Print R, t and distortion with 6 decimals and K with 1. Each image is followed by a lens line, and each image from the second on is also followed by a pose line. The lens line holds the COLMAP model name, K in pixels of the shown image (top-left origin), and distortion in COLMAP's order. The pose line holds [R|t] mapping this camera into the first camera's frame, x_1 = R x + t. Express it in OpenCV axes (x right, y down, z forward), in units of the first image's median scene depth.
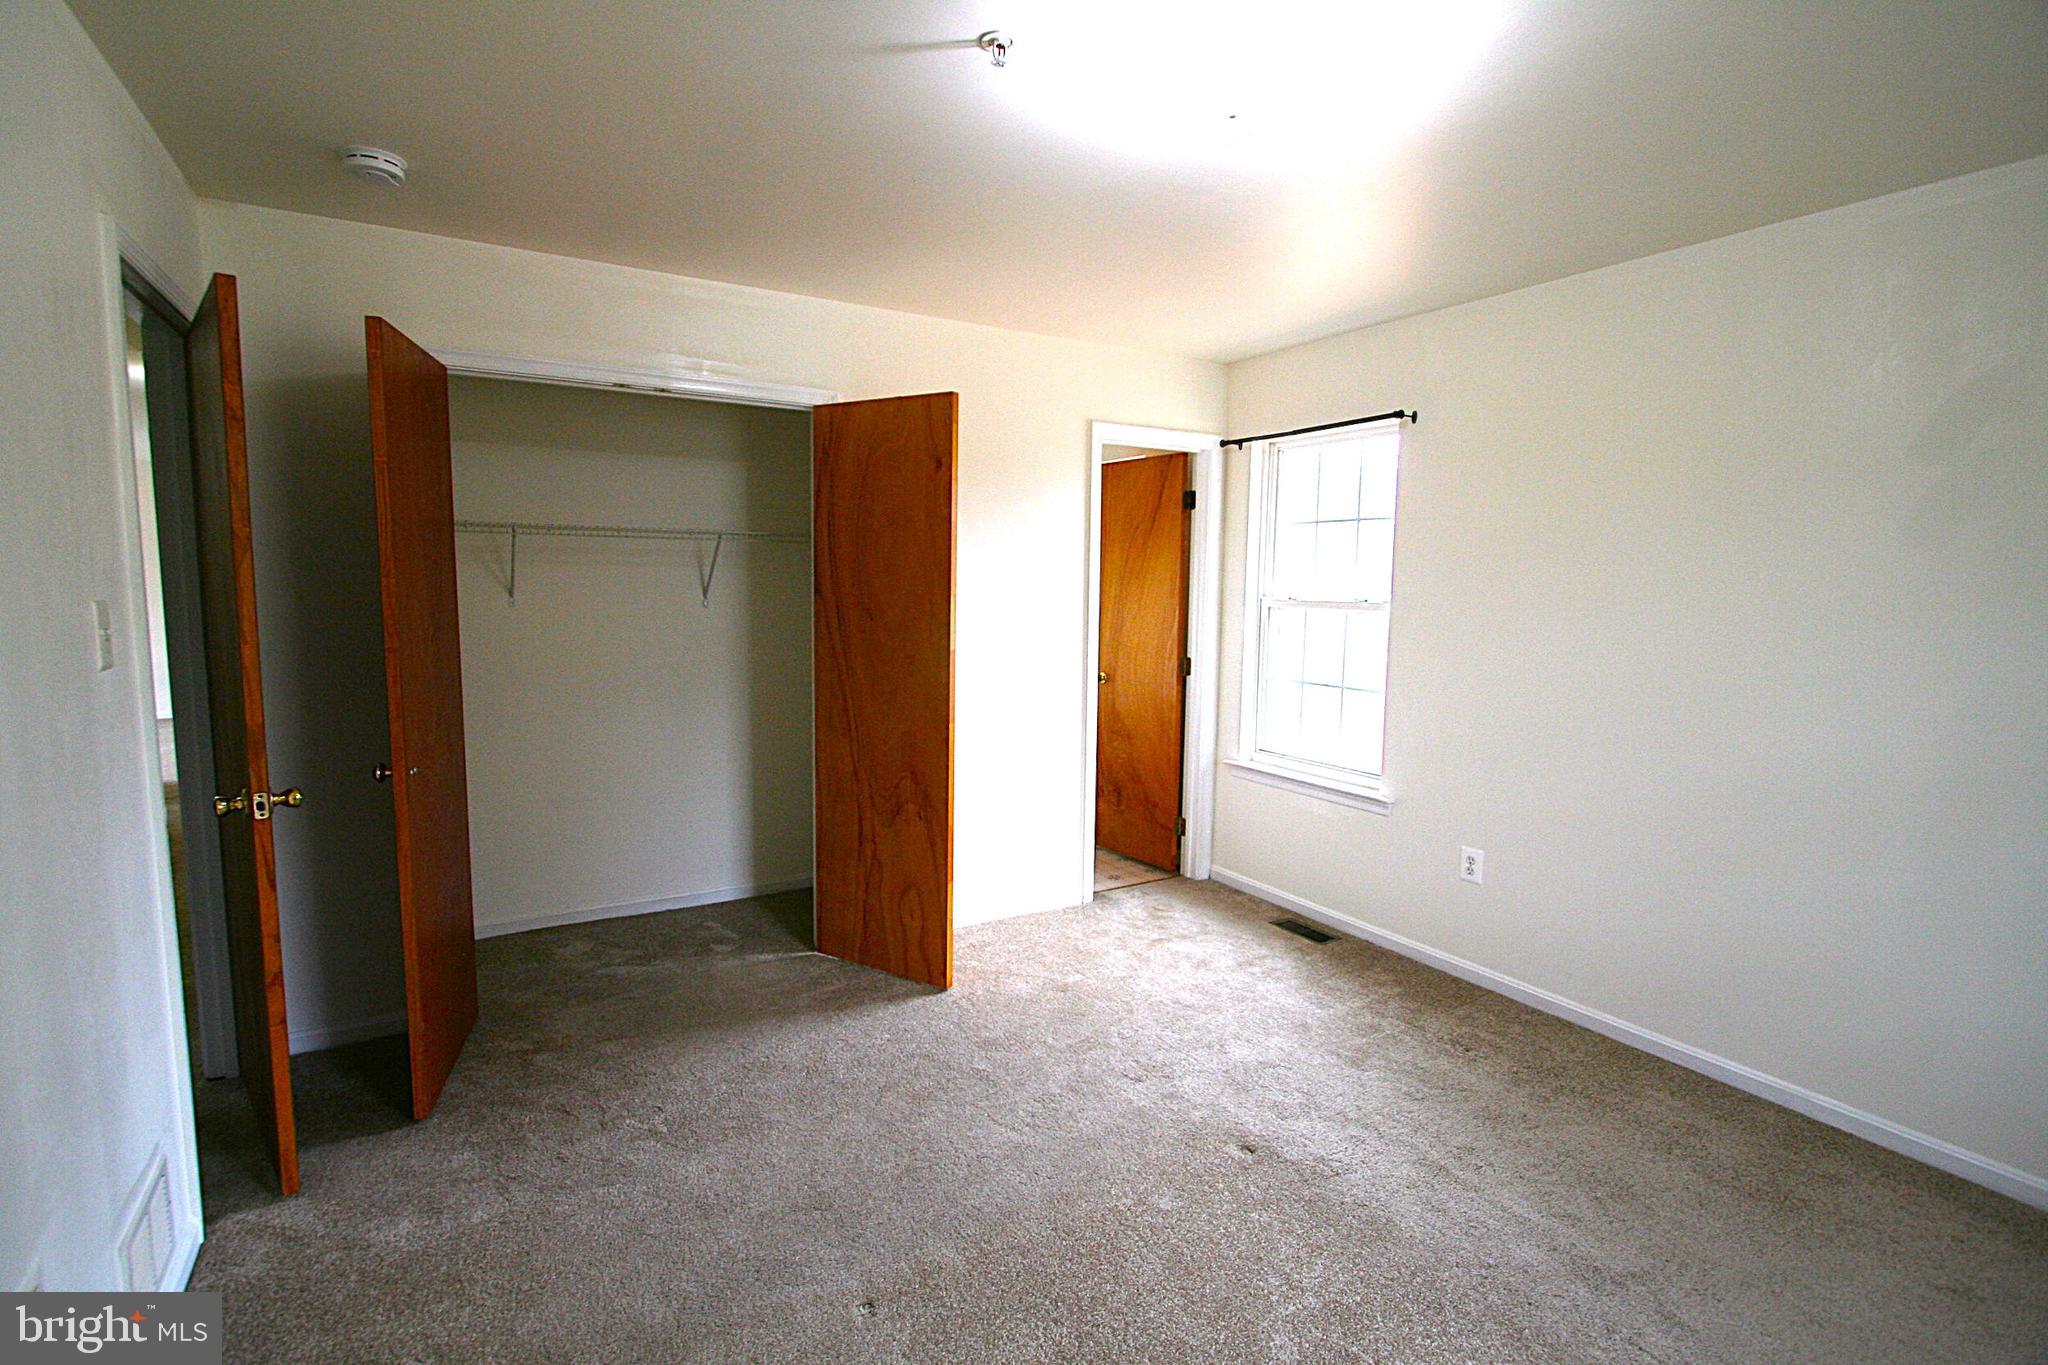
lens RADIAL K [[955.0, 0, 1010.8], [0, 955.0, 680.9], [0, 0, 1]] dist [-0.000016, -0.000252]
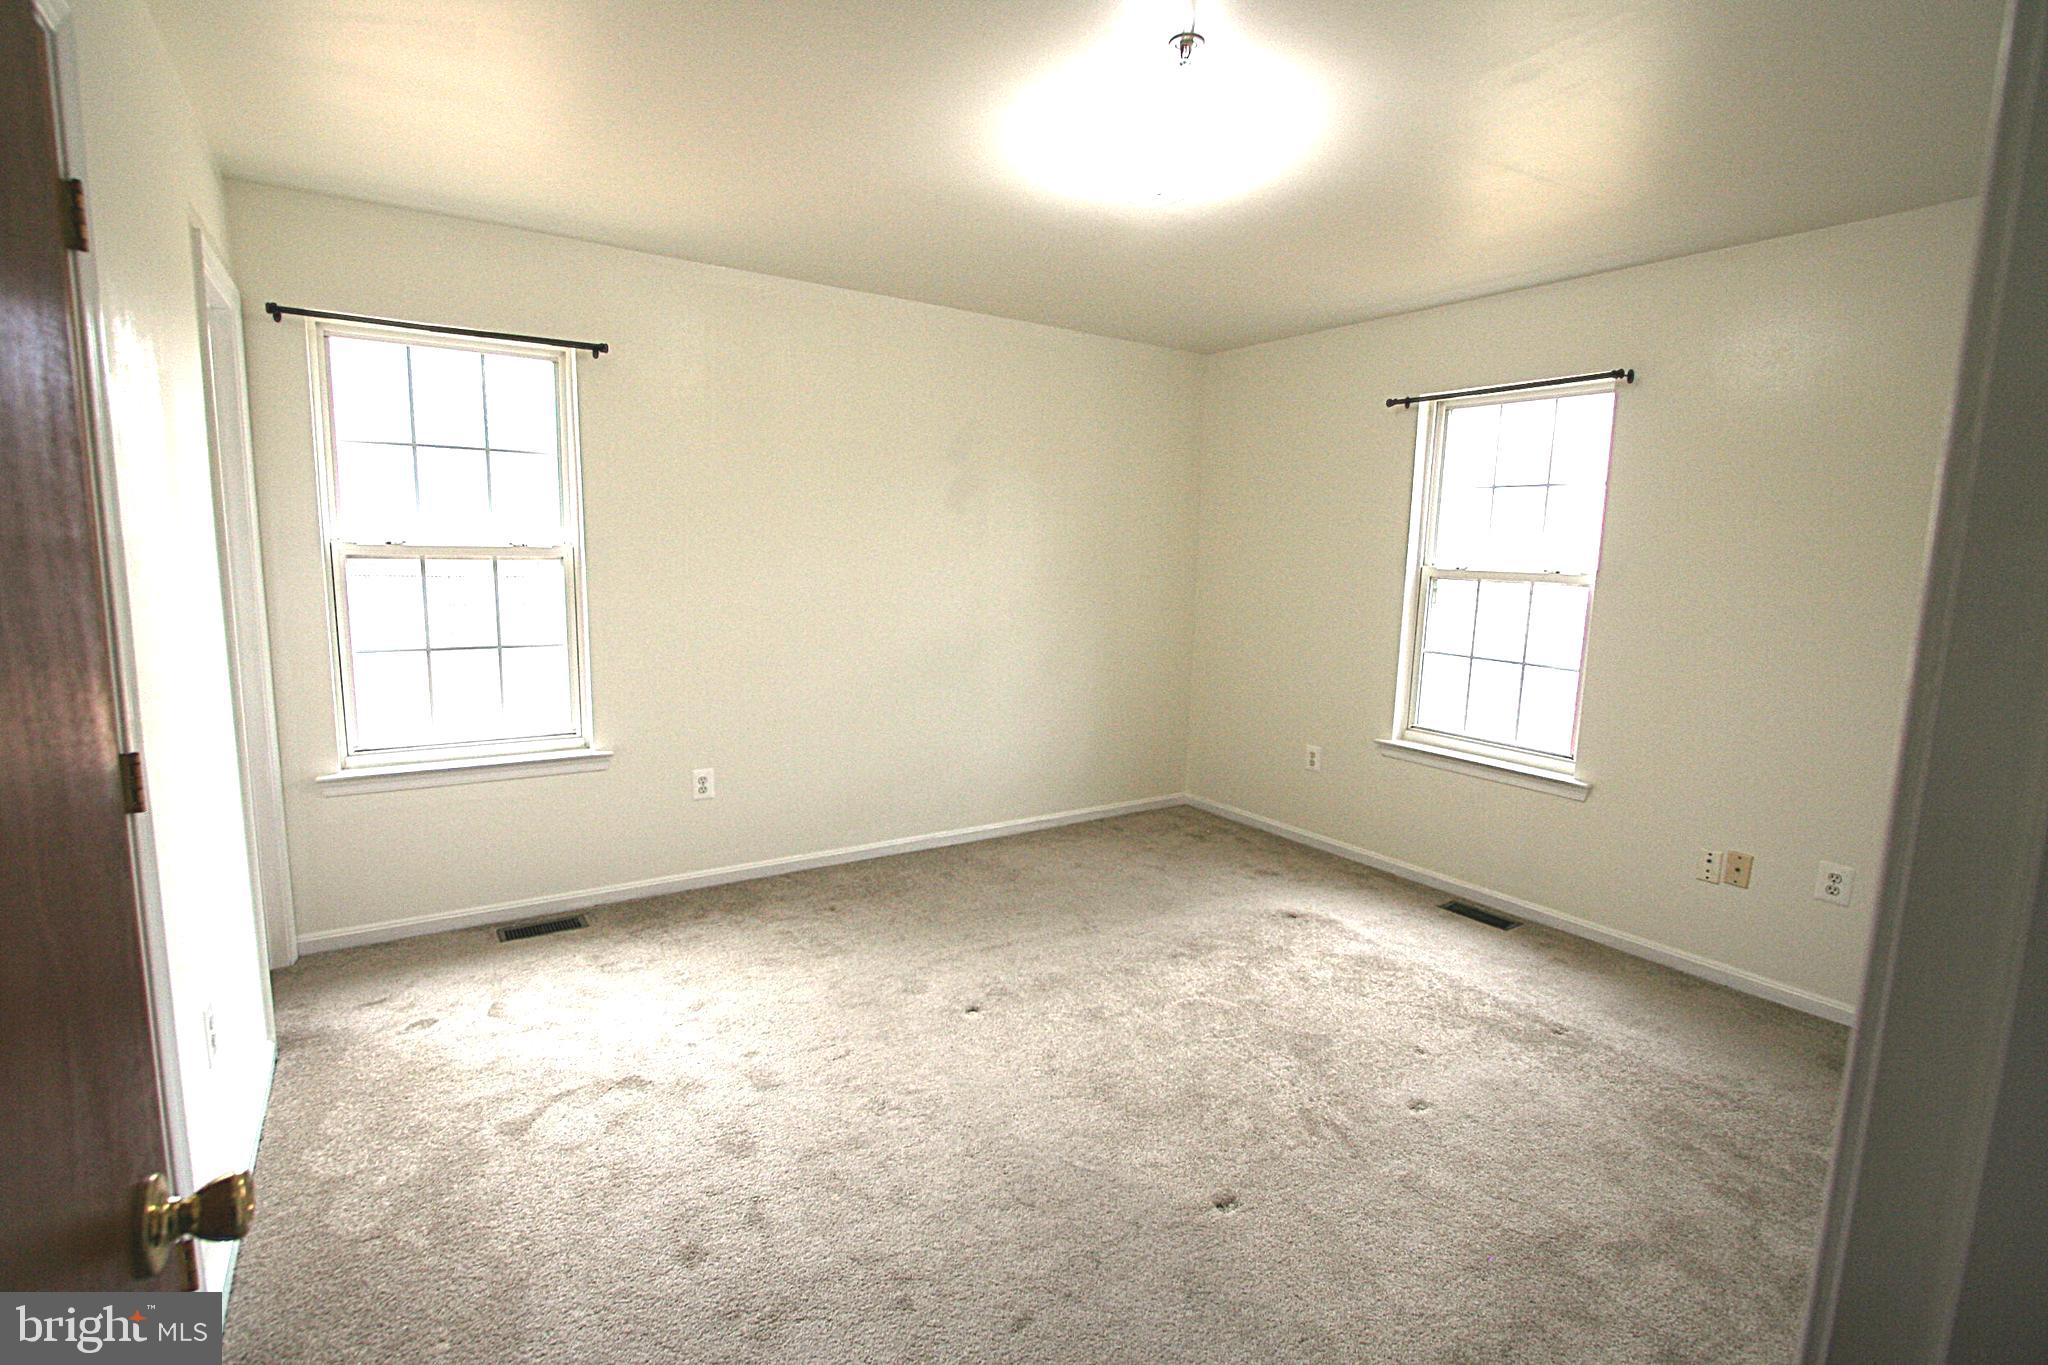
lens RADIAL K [[955.0, 0, 1010.8], [0, 955.0, 680.9], [0, 0, 1]] dist [-0.000016, -0.000252]
pose [[-0.052380, -0.154236, 0.986645, -0.559111], [0.078239, 0.984330, 0.158027, -0.066800], [-0.995558, 0.085471, -0.039492, 0.613953]]
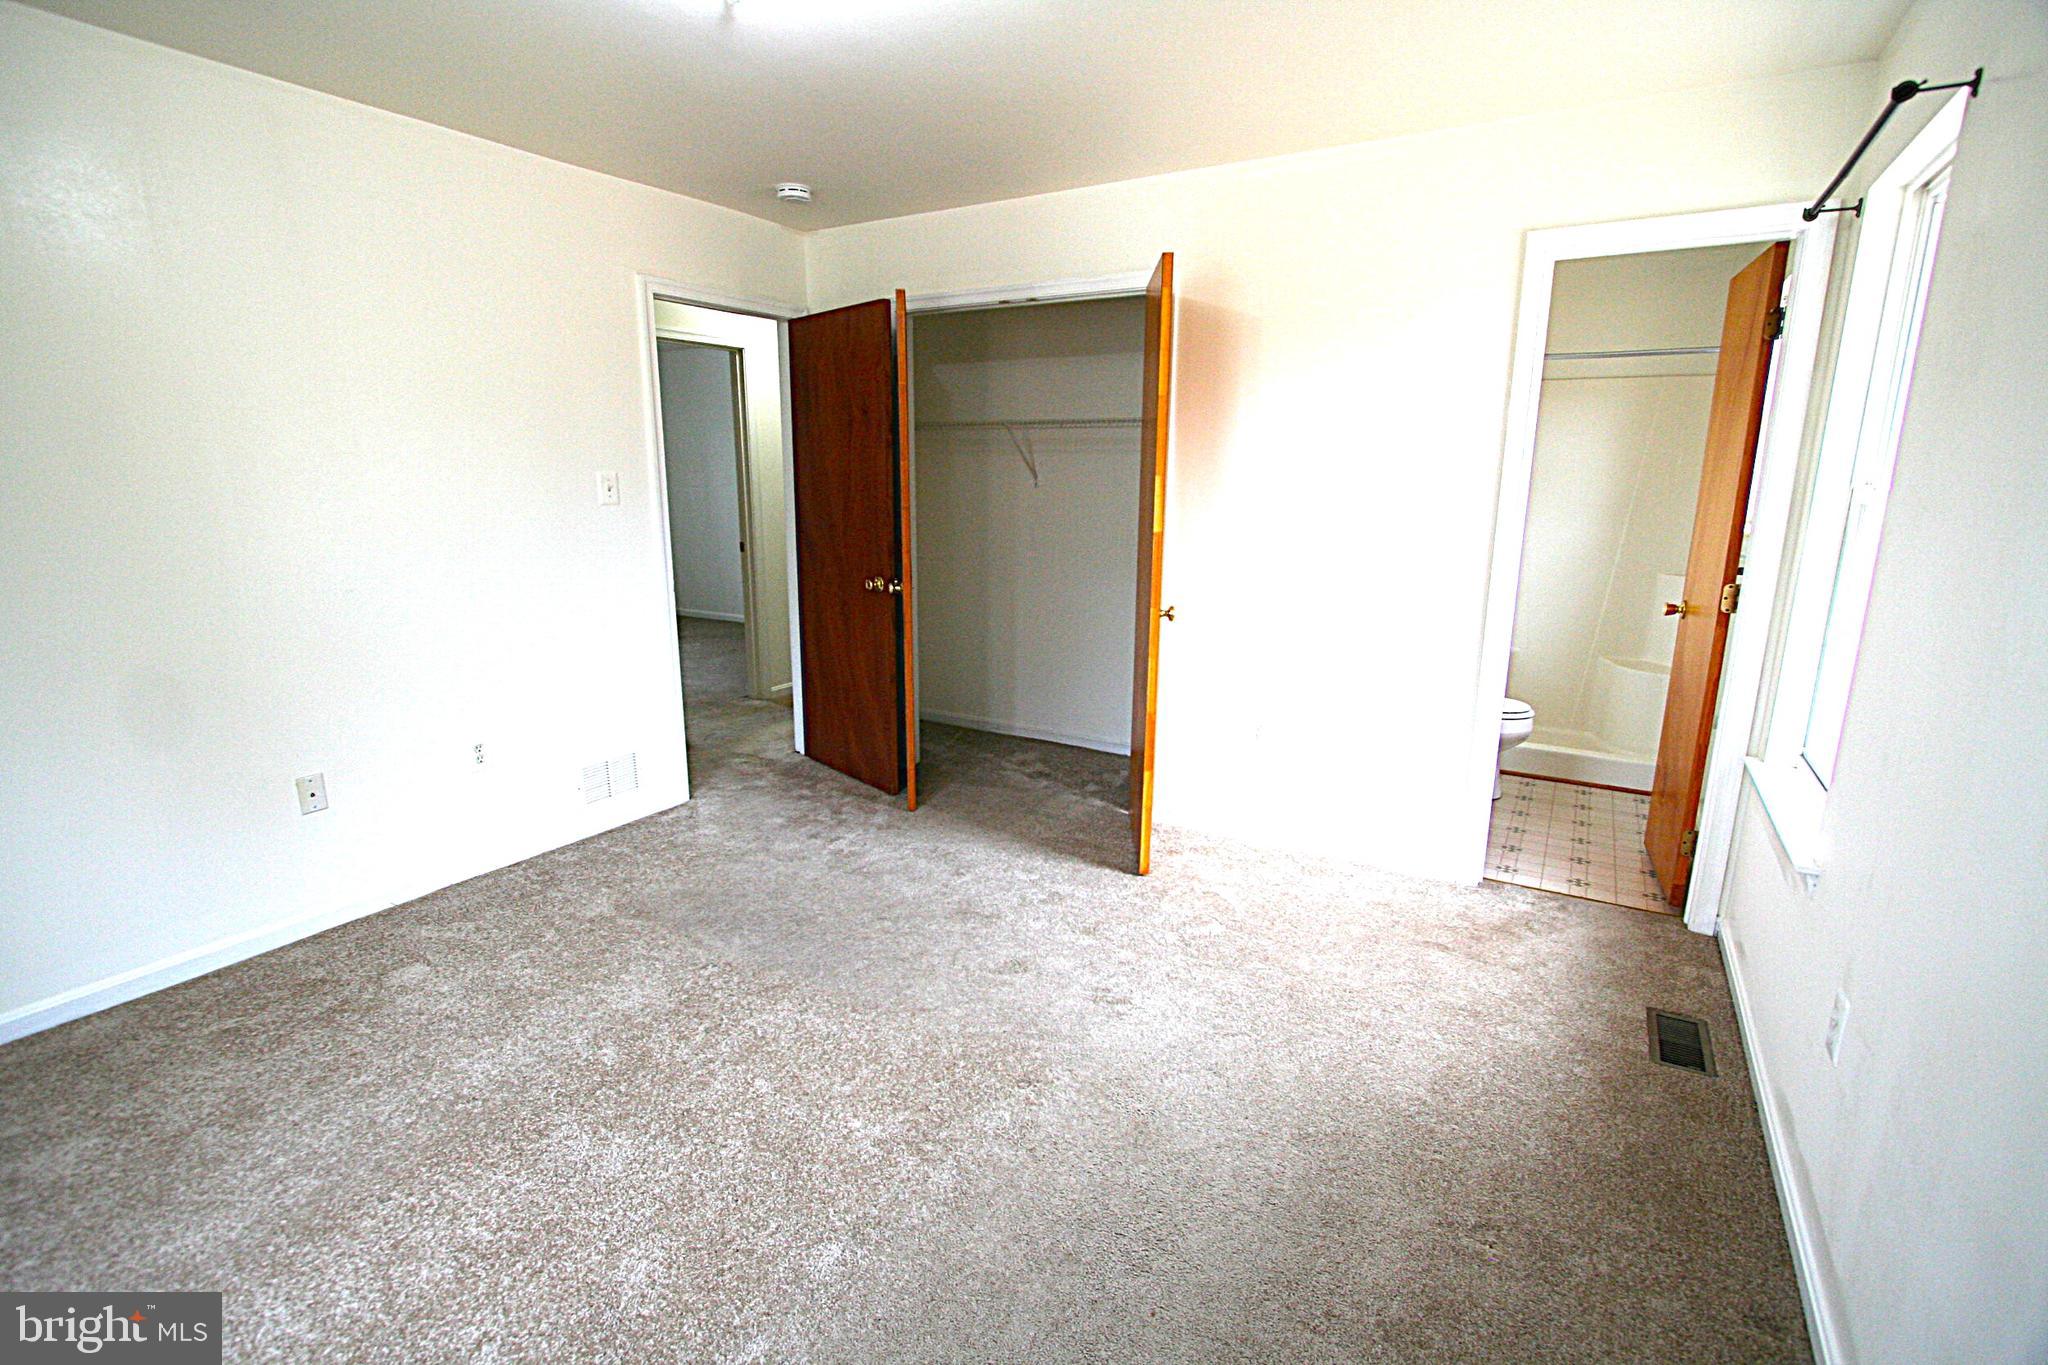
lens RADIAL K [[955.0, 0, 1010.8], [0, 955.0, 680.9], [0, 0, 1]] dist [-0.000016, -0.000252]
pose [[0.477143, 0.184584, -0.859222, 0.606728], [-0.092009, 0.982813, 0.160039, -0.023643], [0.873996, 0.002695, 0.485926, 0.338501]]
